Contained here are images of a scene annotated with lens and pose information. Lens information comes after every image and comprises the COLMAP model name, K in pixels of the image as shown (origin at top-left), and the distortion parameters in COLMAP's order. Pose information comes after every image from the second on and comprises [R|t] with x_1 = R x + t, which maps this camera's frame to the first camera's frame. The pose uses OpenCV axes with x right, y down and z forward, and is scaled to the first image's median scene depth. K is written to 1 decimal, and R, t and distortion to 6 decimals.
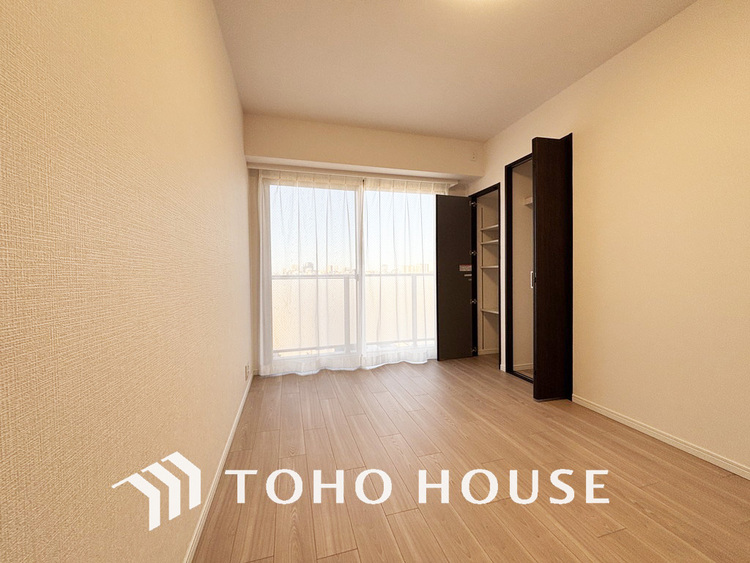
lens RADIAL K [[301.6, 0, 378.2], [0, 301.6, 277.4], [0, 0, 1]] dist [0.001723, 0.000046]
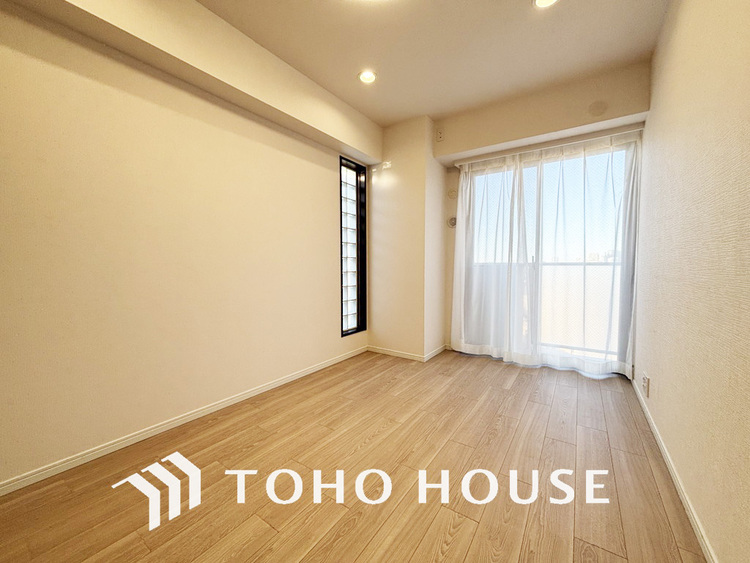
lens RADIAL K [[301.6, 0, 380.0], [0, 301.6, 278.7], [0, 0, 1]] dist [0.001723, 0.000046]
pose [[0.635276, 0.052199, -0.770519, 0.311573], [-0.016745, 0.998410, 0.053831, 0.000935], [0.772104, -0.021295, 0.635139, 0.072579]]
